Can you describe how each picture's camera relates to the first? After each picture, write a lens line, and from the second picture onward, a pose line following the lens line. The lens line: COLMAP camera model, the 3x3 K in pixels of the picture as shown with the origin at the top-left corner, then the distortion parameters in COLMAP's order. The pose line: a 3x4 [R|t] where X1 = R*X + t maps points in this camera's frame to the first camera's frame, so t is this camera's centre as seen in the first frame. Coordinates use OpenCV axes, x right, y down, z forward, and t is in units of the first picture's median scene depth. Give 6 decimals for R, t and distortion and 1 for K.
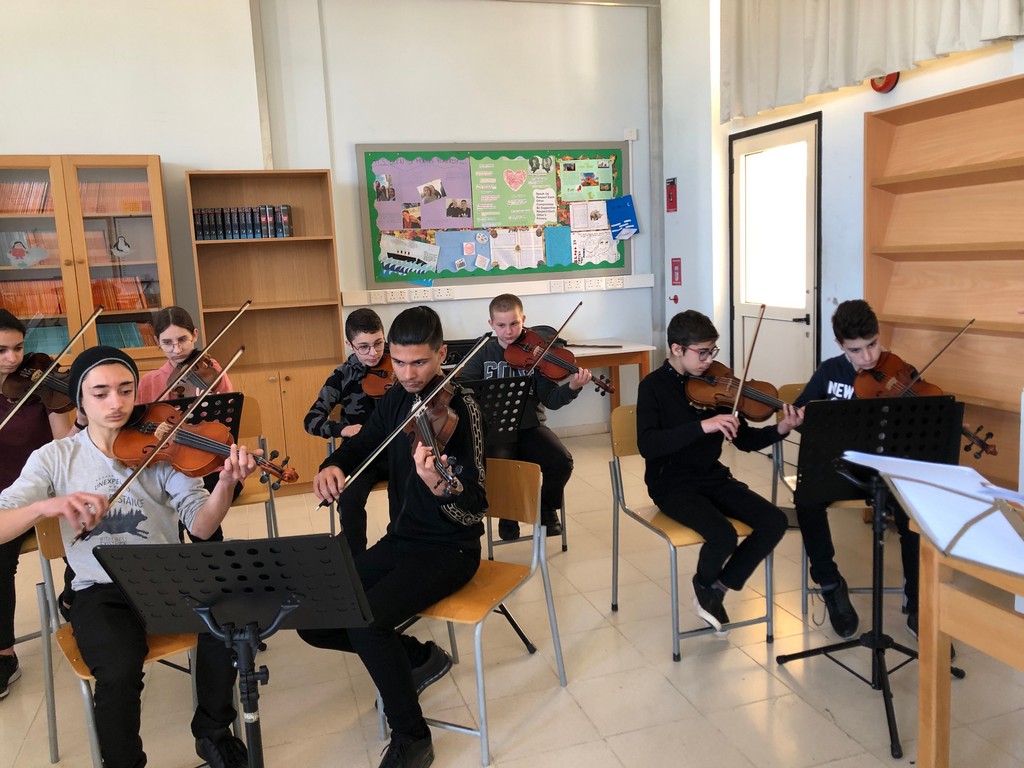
lens RADIAL K [[833.5, 0, 515.2], [0, 833.5, 378.4], [0, 0, 1]] dist [0.070626, -0.072815]
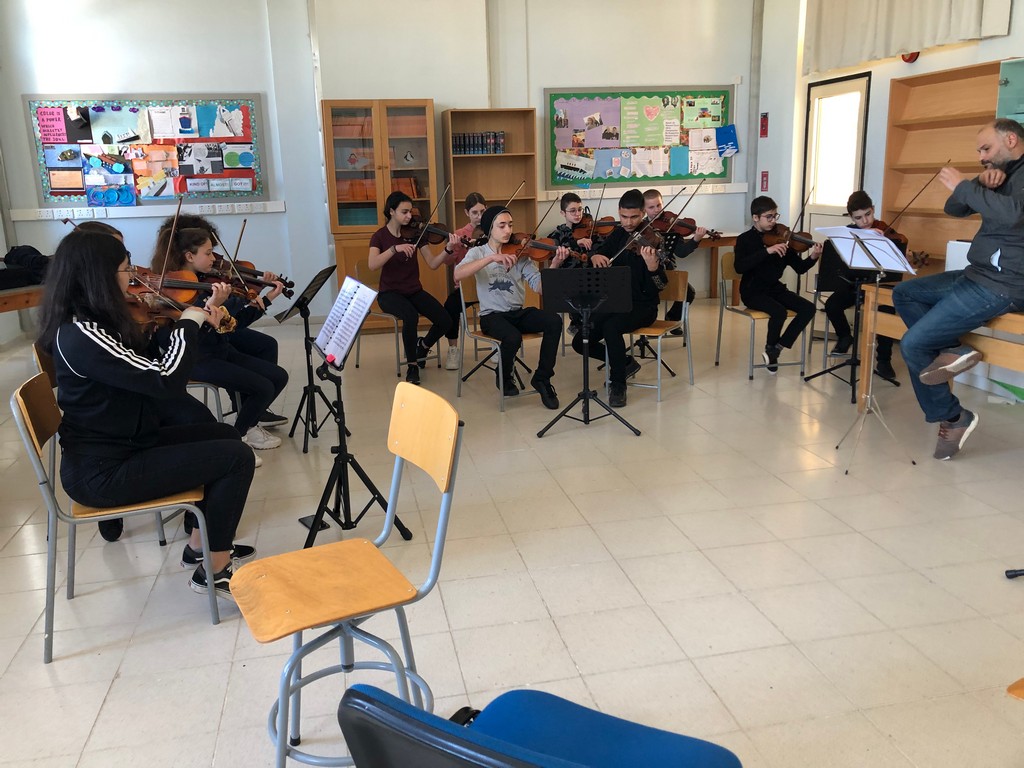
lens RADIAL K [[838.2, 0, 510.6], [0, 838.2, 365.5], [0, 0, 1]] dist [0.060797, -0.003409]
pose [[0.995200, 0.039508, -0.089537, -0.094676], [-0.031806, 0.995798, 0.085873, 0.075202], [0.092554, -0.082613, 0.992275, -0.488063]]
